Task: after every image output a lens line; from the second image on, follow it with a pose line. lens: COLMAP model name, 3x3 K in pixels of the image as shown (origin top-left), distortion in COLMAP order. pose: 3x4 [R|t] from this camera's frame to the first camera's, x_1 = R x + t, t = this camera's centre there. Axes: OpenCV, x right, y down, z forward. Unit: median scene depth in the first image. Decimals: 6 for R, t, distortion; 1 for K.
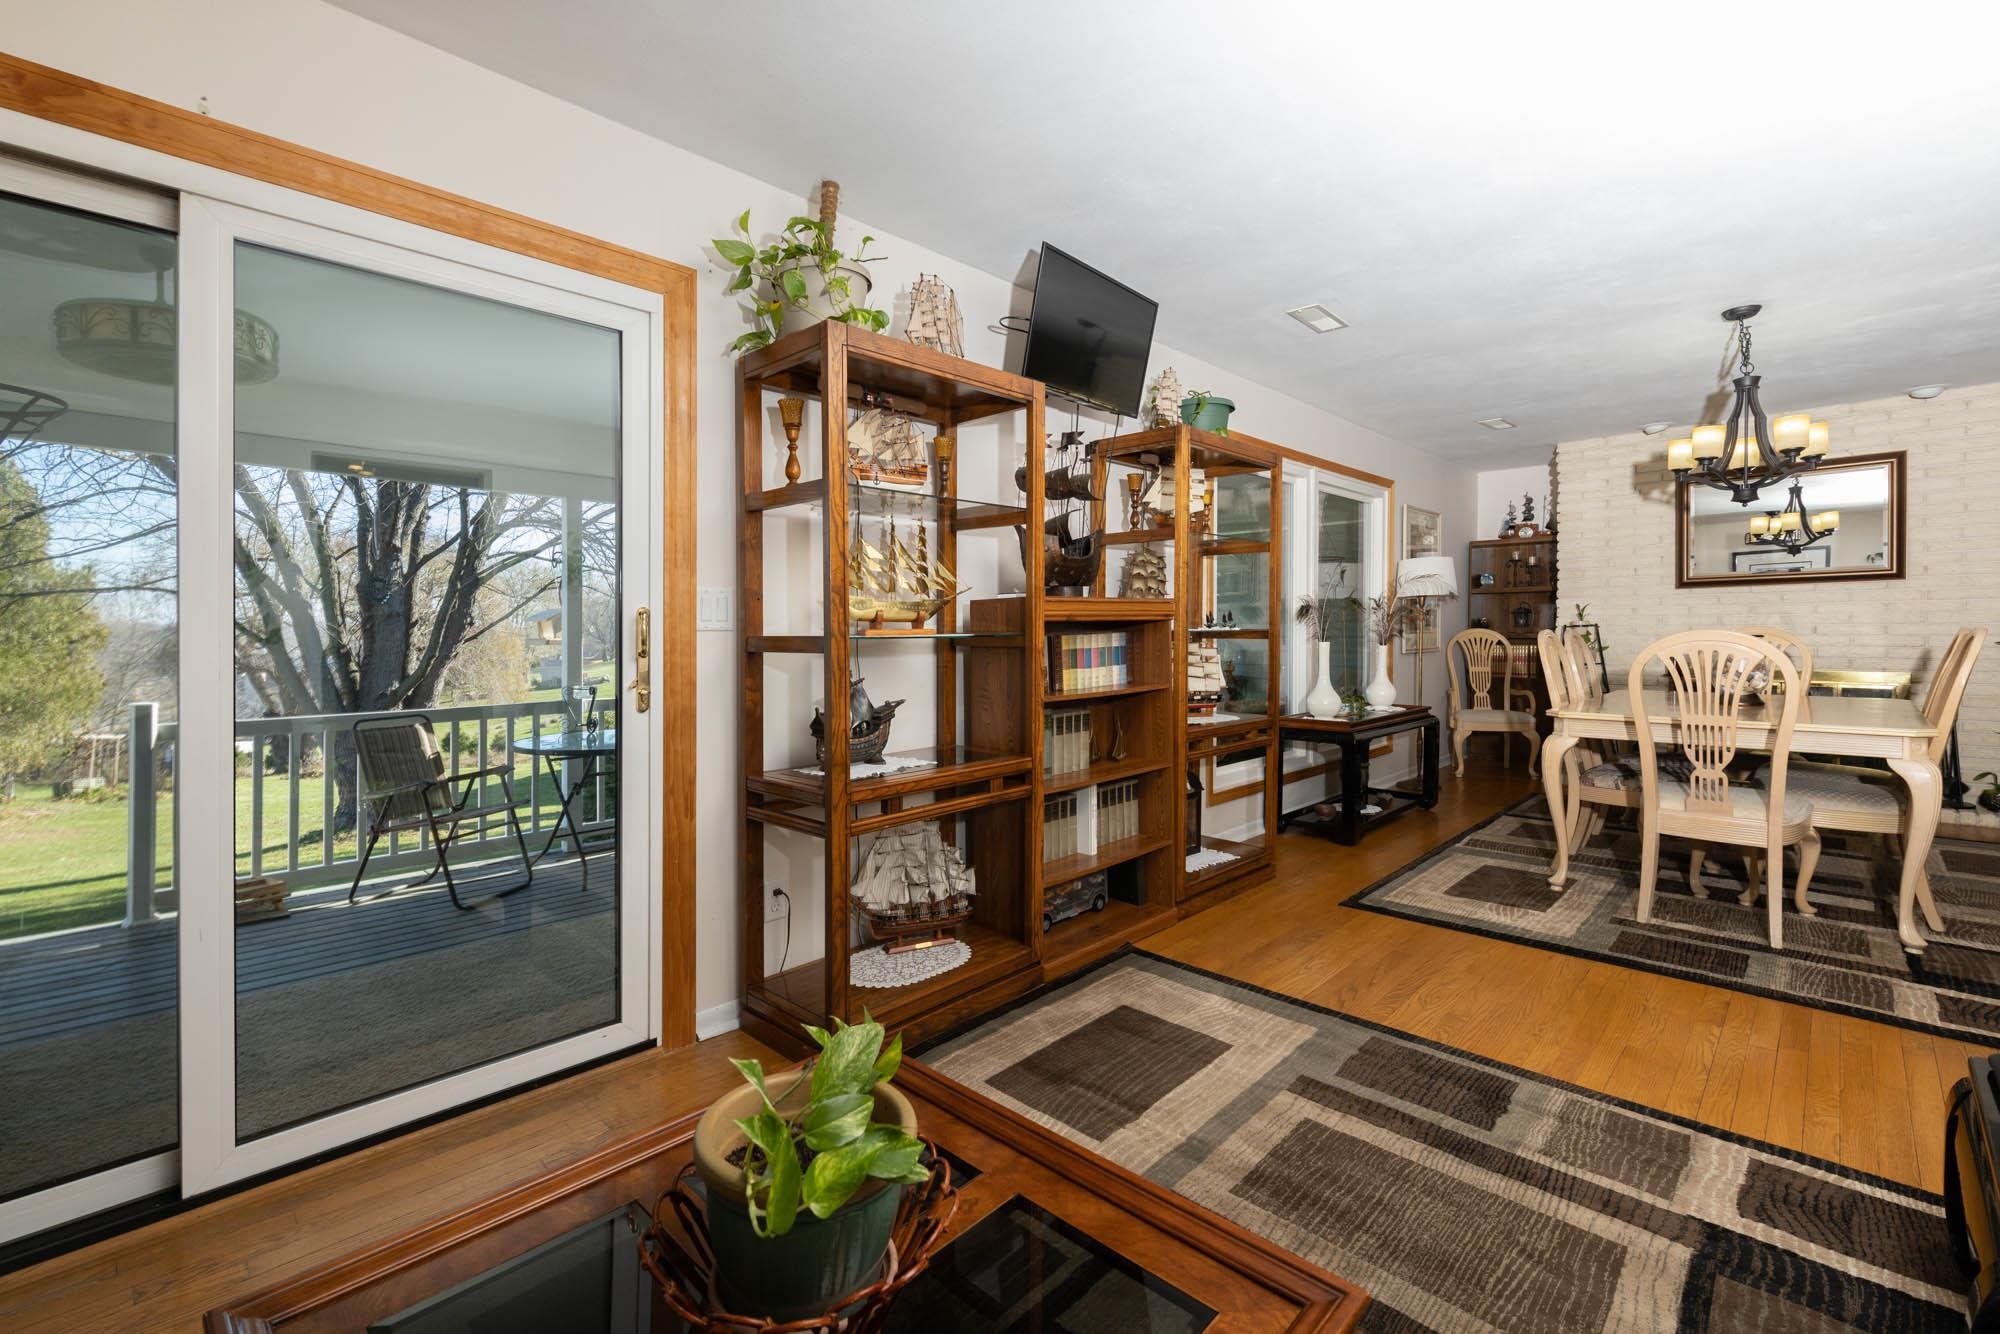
lens RADIAL K [[859.6, 0, 1008.8], [0, 859.6, 643.8], [0, 0, 1]] dist [-0.001633, -0.000034]
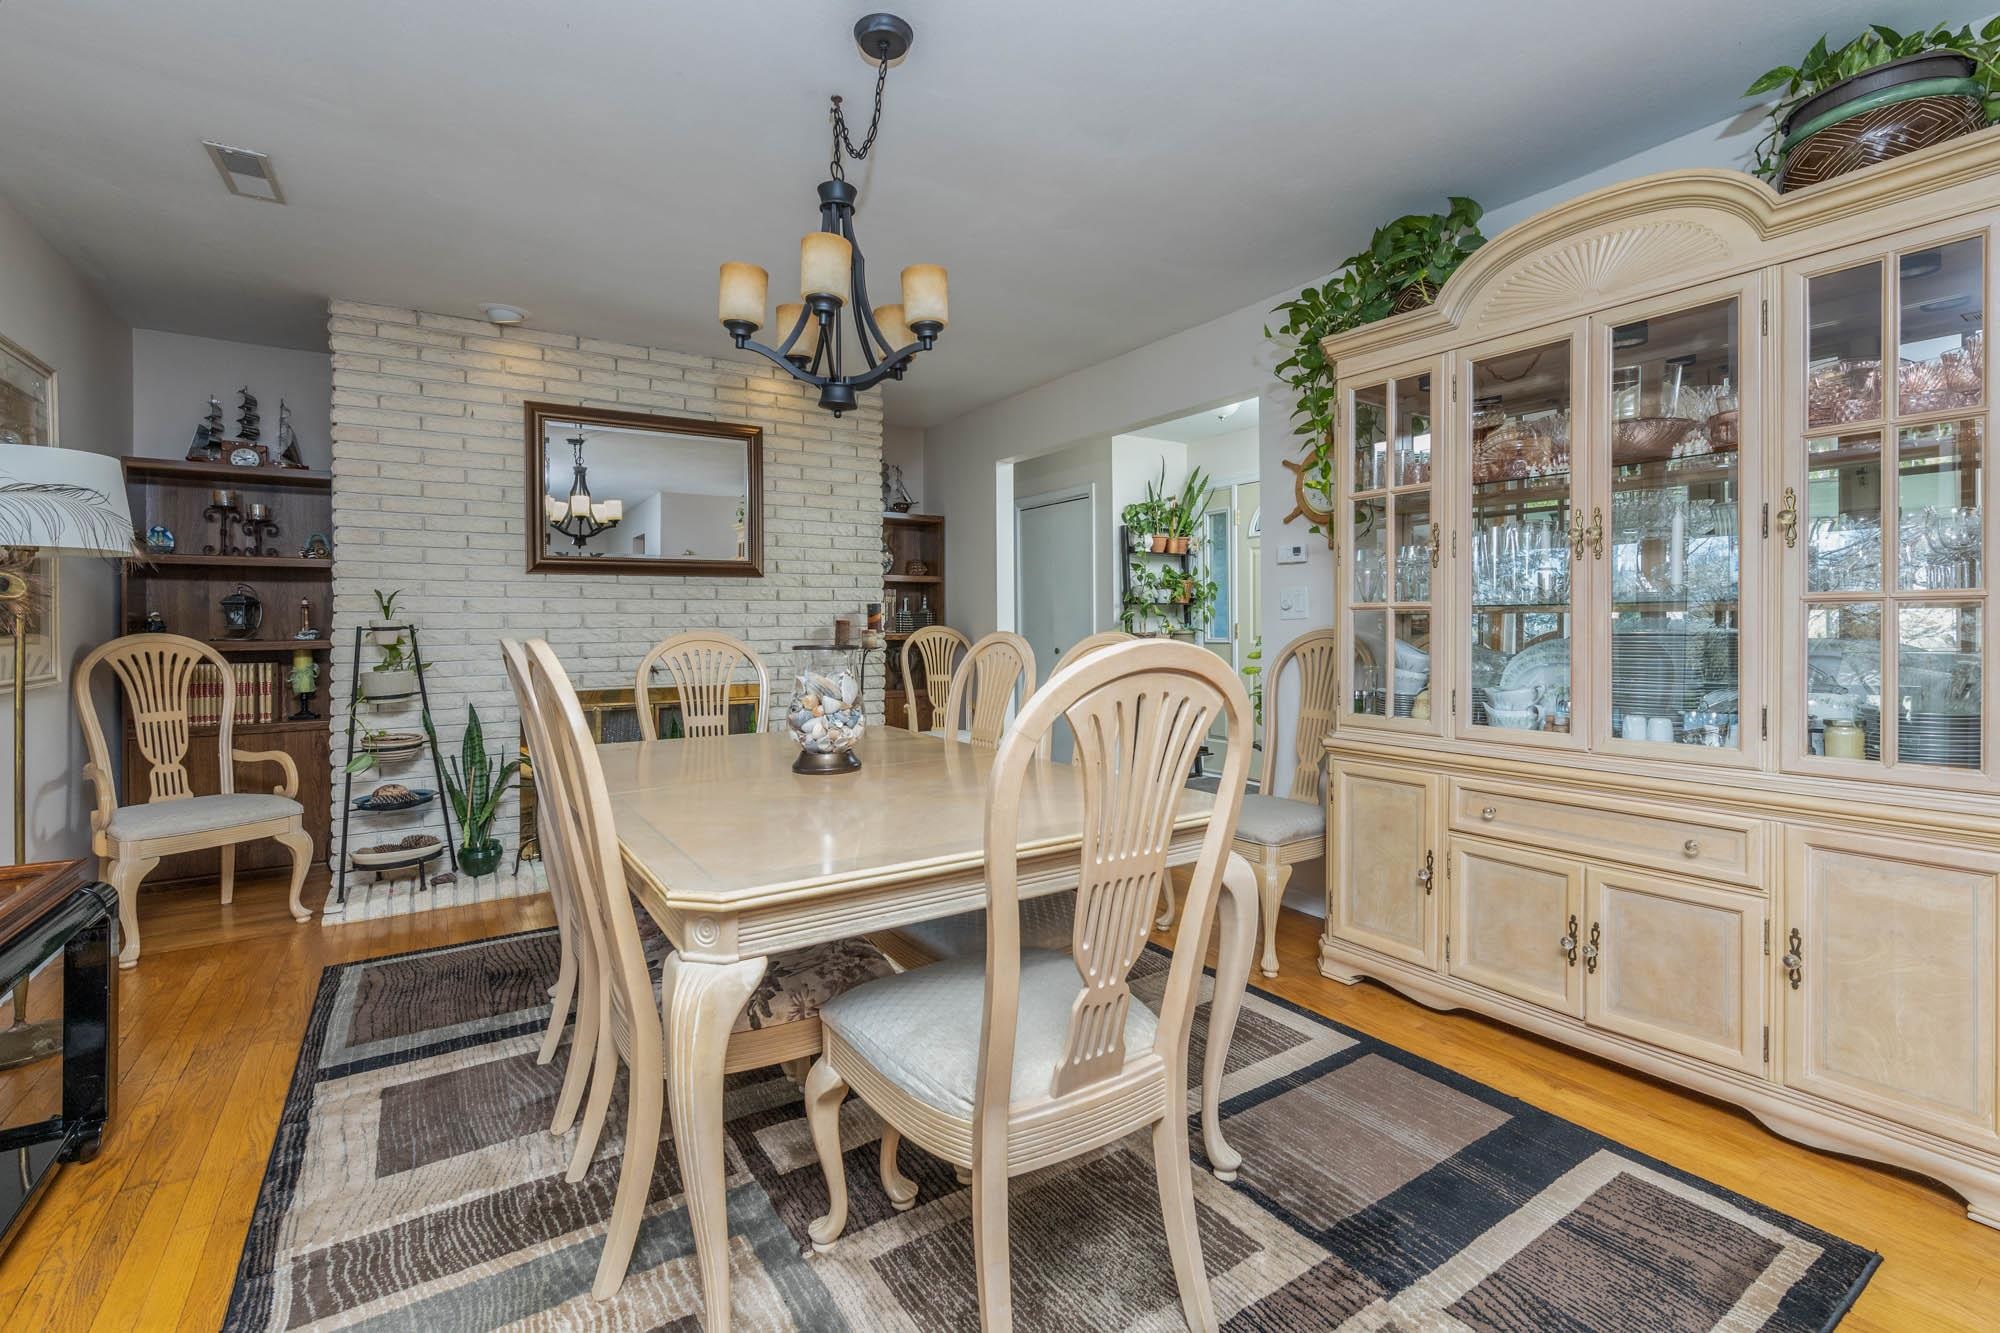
lens RADIAL K [[859.6, 0, 1008.8], [0, 859.6, 643.3], [0, 0, 1]] dist [-0.001633, -0.000034]
pose [[0.238812, -0.021664, 0.970824, 0.188477], [0.013842, 0.999725, 0.018904, -0.014464], [-0.970967, 0.008924, 0.239046, 0.411745]]
